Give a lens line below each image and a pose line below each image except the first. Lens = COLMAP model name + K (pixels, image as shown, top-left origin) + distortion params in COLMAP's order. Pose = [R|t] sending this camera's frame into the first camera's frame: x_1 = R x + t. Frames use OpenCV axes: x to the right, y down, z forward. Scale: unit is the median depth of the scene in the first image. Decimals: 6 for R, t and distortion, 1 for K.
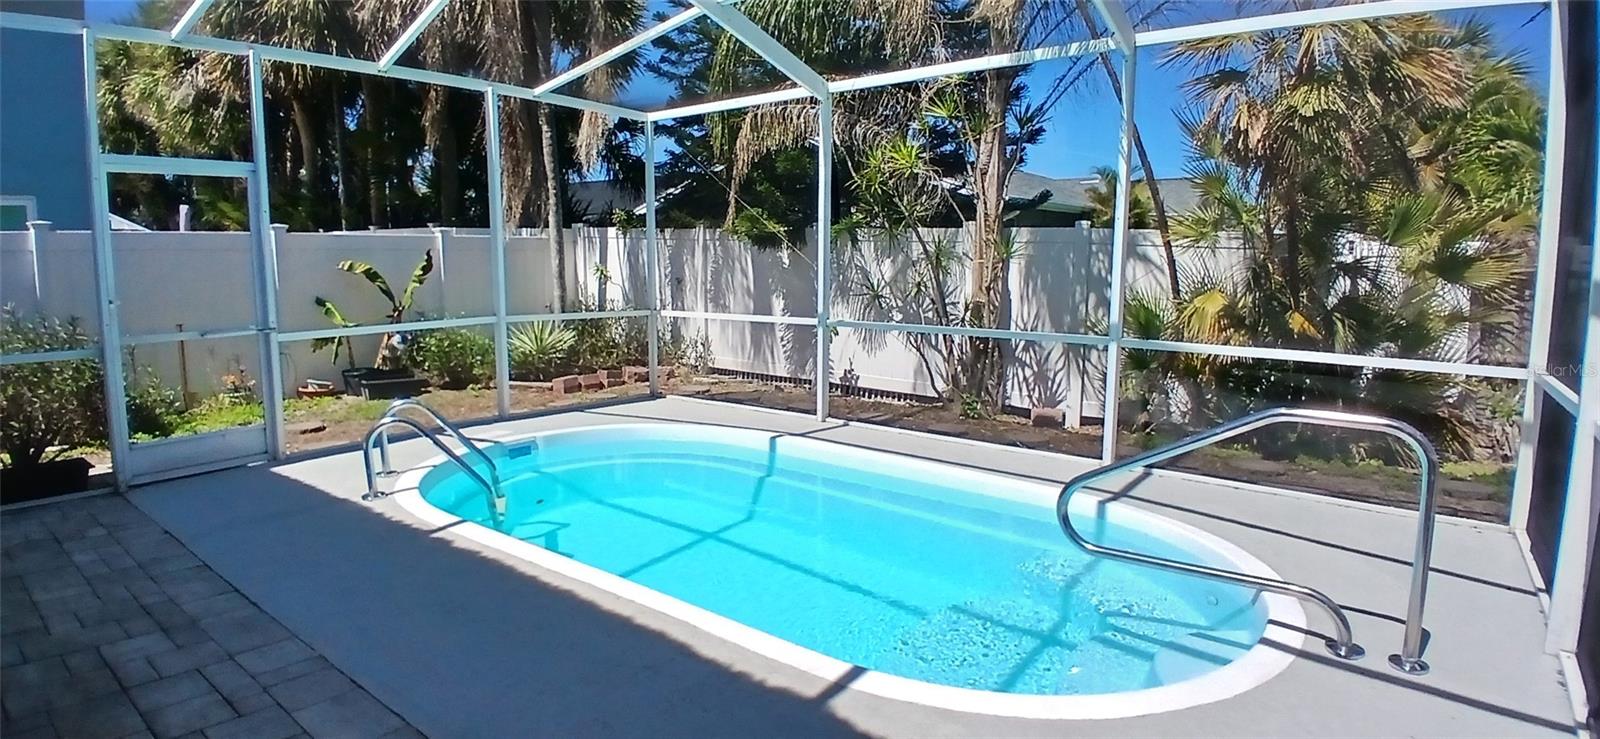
lens RADIAL K [[833.9, 0, 769.1], [0, 833.9, 346.7], [0, 0, 1]] dist [-0.001726, -0.000838]
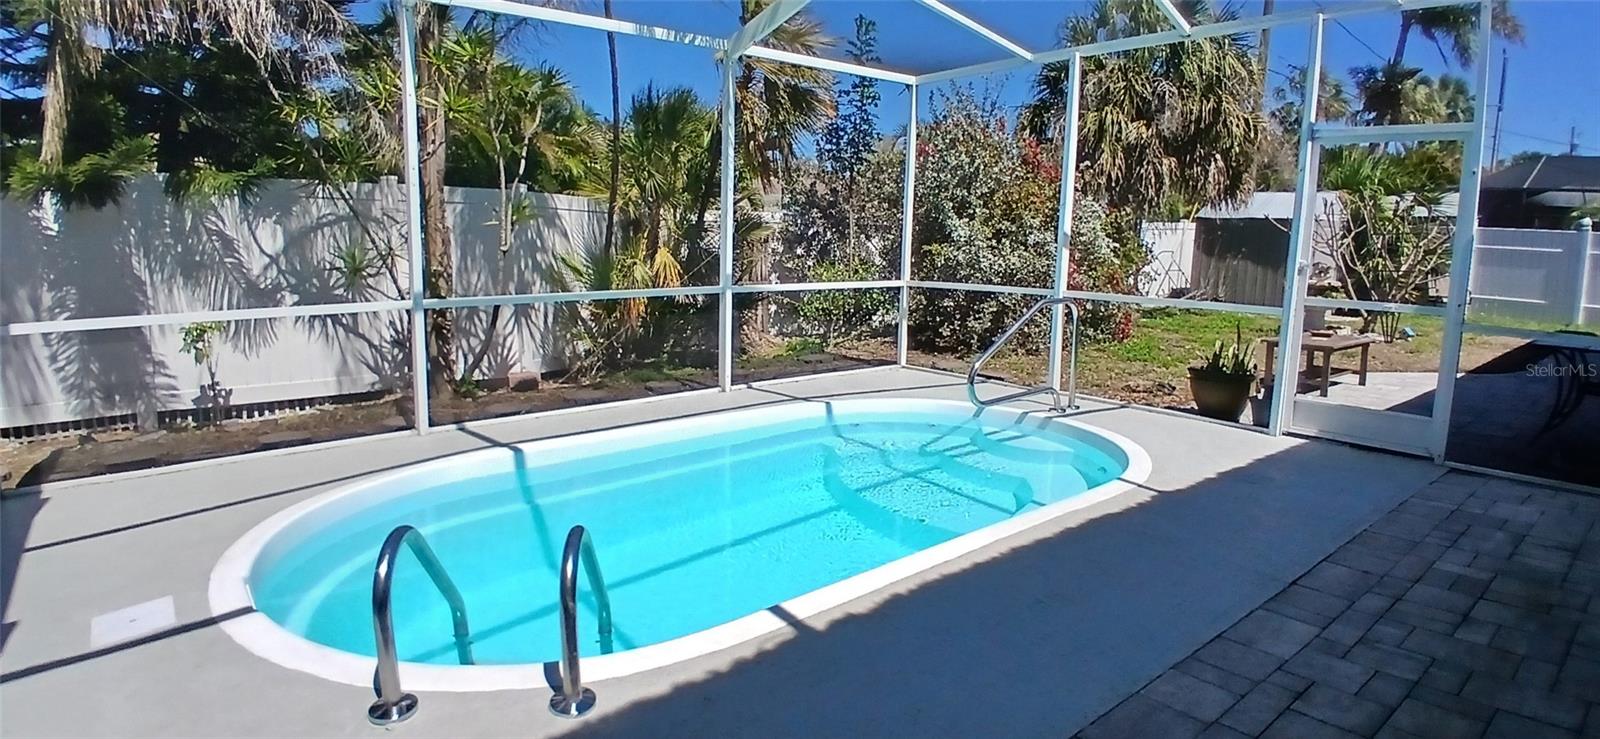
lens RADIAL K [[844.4, 0, 796.9], [0, 844.4, 341.0], [0, 0, 1]] dist [-0.039721, -0.000429]
pose [[0.171721, -0.131932, 0.976271, -0.980917], [0.100320, 0.988182, 0.115896, -0.077326], [-0.980024, 0.078038, 0.182927, 0.830722]]
